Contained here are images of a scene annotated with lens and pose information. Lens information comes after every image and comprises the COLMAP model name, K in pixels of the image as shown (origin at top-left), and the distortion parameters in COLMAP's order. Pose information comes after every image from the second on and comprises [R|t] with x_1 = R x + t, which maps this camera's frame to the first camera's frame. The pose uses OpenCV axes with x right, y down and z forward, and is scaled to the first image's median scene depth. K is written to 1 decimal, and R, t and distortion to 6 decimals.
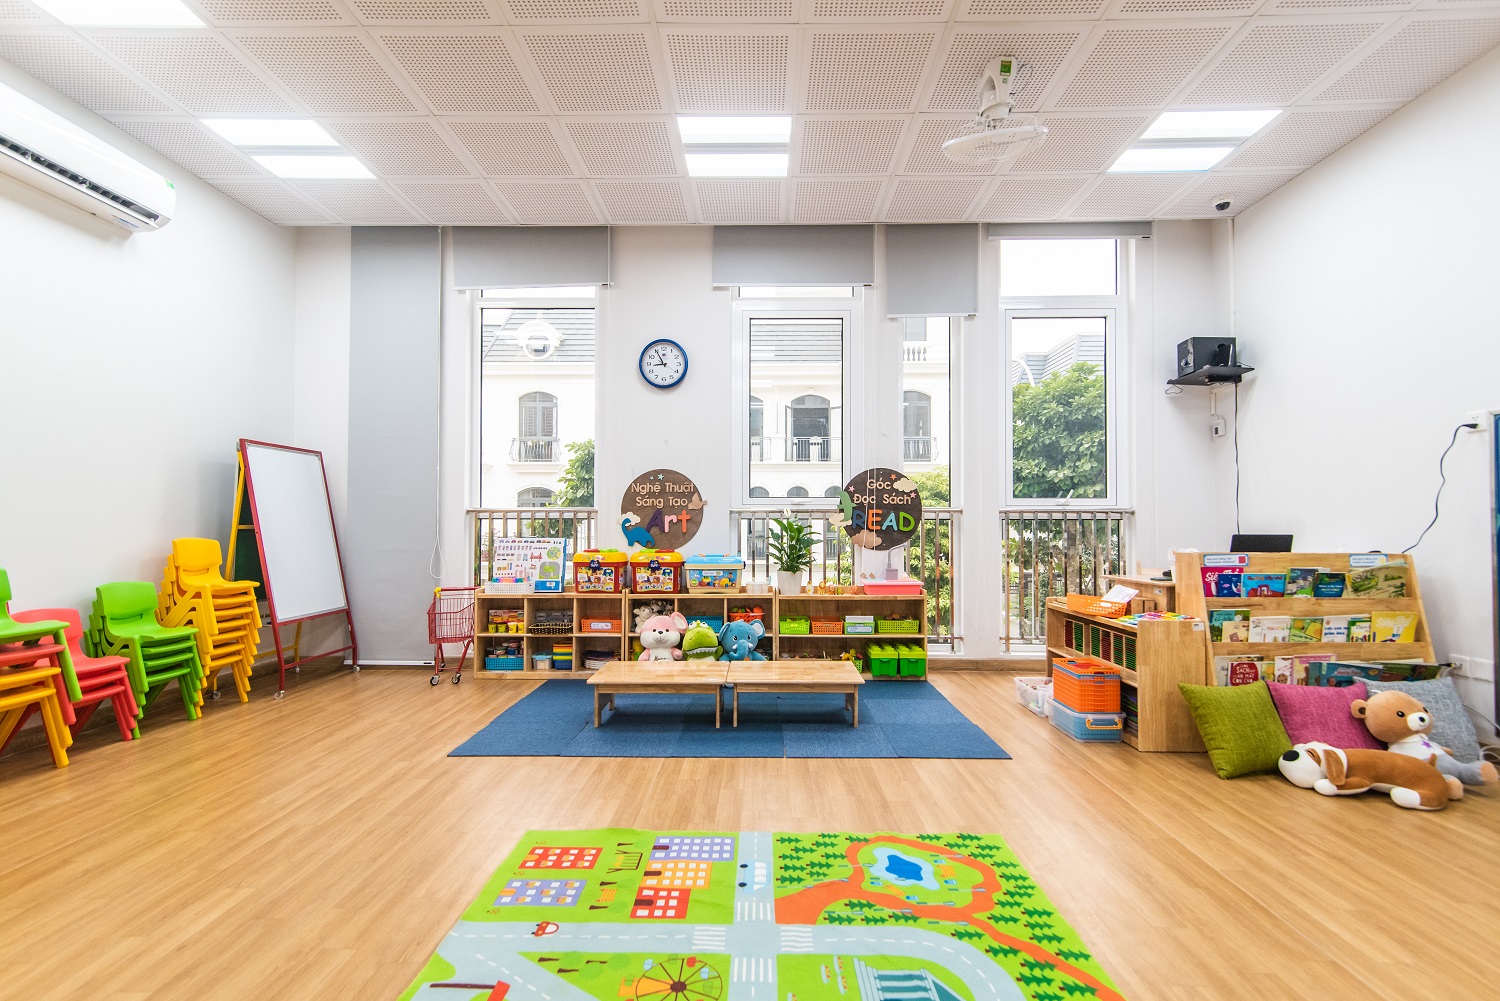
lens RADIAL K [[702.2, 0, 741.4], [0, 702.2, 512.5], [0, 0, 1]] dist [0.016538, -0.000104]
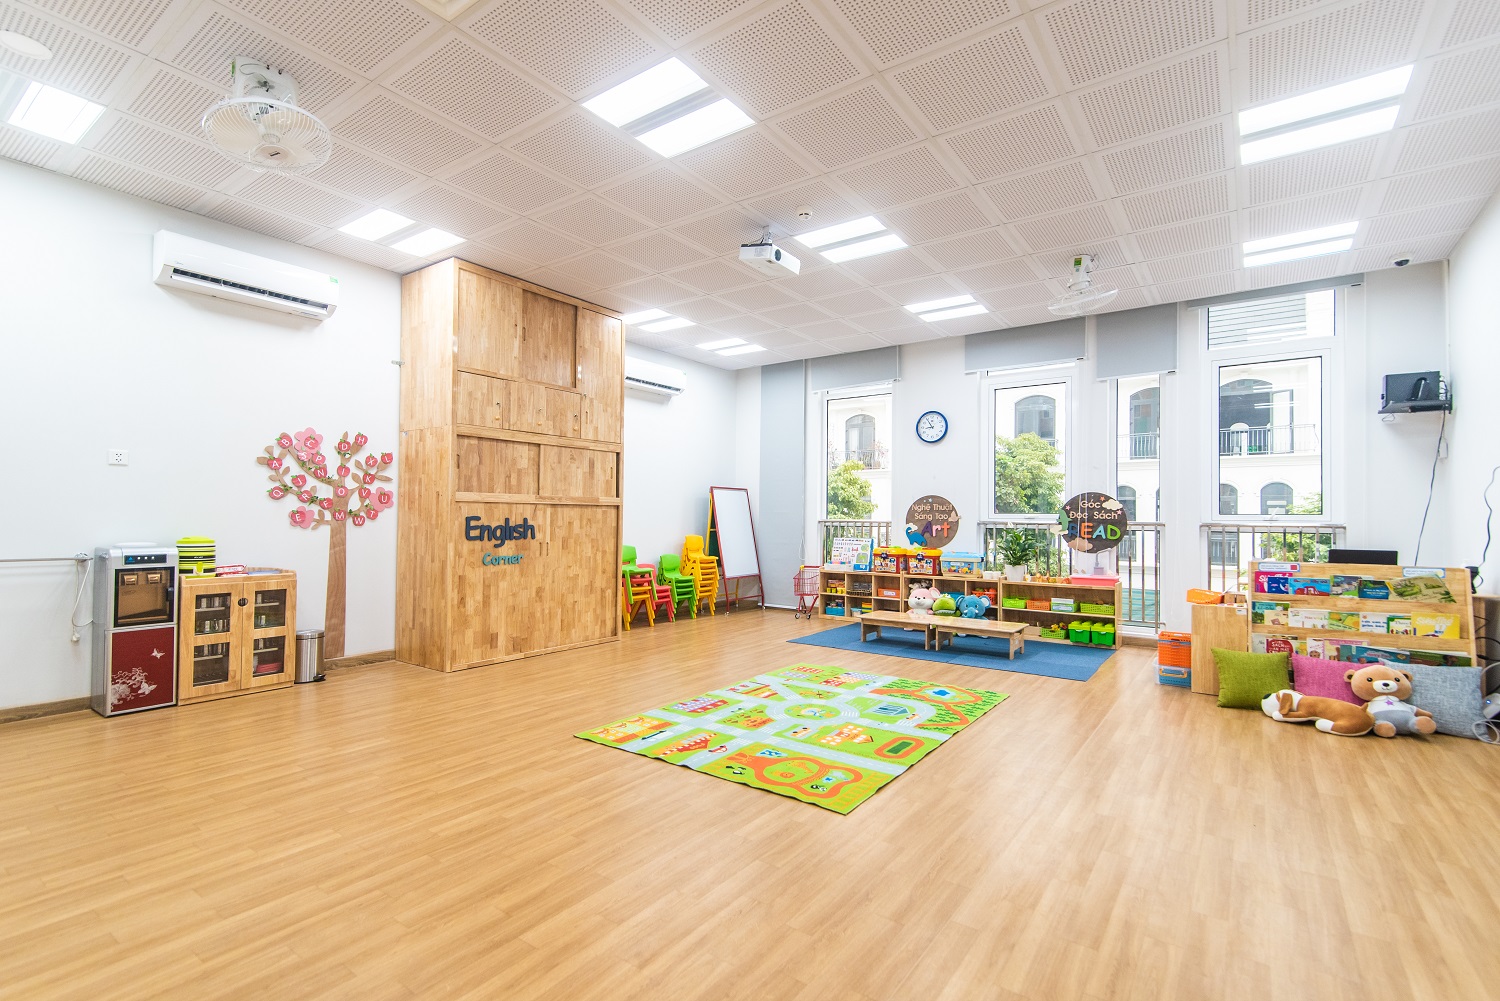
lens RADIAL K [[702.2, 0, 741.4], [0, 702.2, 512.5], [0, 0, 1]] dist [0.016538, -0.000104]
pose [[0.827898, 0.002376, -0.560873, 0.480166], [0.001554, 0.999977, 0.006529, -0.040852], [0.560876, -0.006277, 0.827876, -0.600566]]
